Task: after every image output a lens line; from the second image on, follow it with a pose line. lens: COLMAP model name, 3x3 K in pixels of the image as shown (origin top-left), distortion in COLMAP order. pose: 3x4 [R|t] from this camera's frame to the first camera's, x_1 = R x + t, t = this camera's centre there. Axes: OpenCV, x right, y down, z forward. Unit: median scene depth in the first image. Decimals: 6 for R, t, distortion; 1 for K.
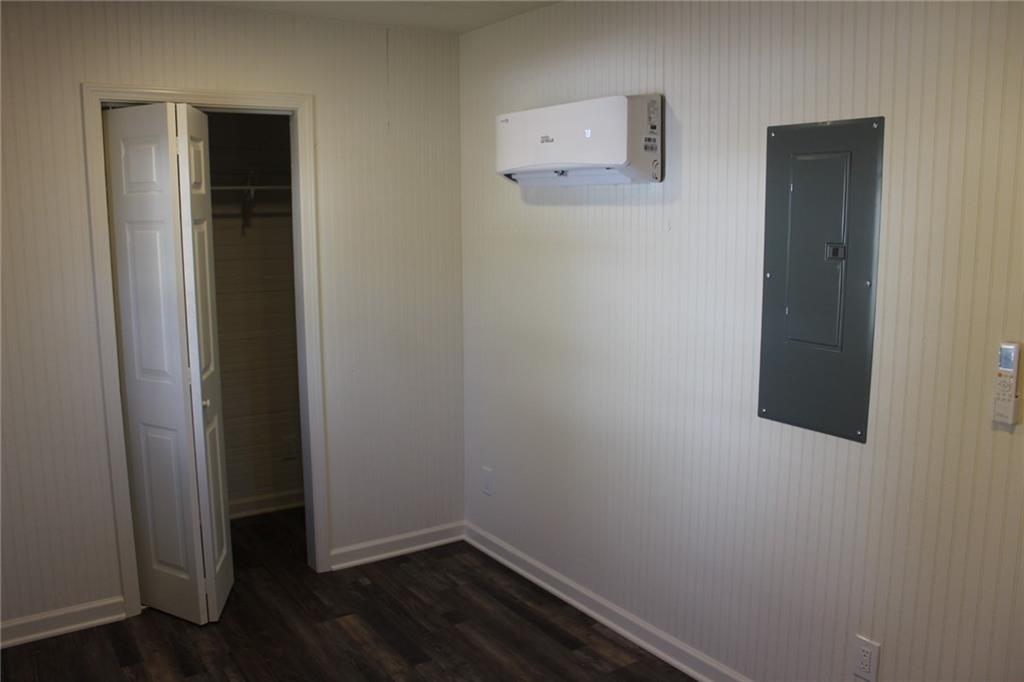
lens RADIAL K [[839.9, 0, 512.0], [0, 839.9, 341.0], [0, 0, 1]] dist [-0.196079, 0.186305]
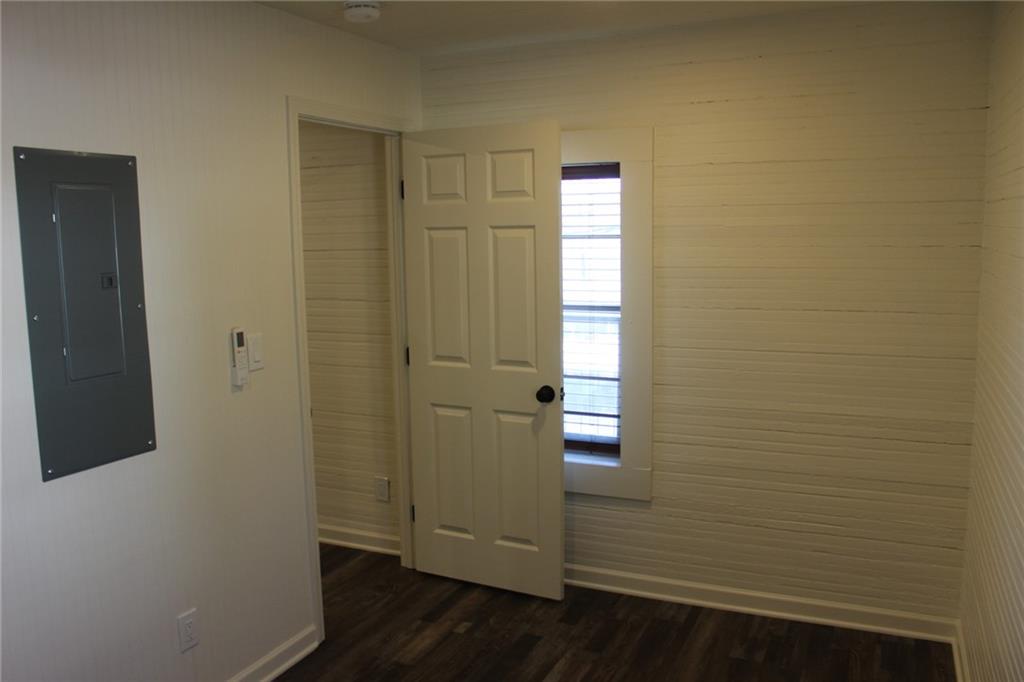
lens RADIAL K [[824.8, 0, 512.0], [0, 824.8, 341.0], [0, 0, 1]] dist [-0.161448, -0.000334]
pose [[-0.526215, -0.098825, 0.844590, -0.331707], [0.141955, 0.969078, 0.201834, -0.076675], [-0.838419, 0.226102, -0.495914, 0.505866]]
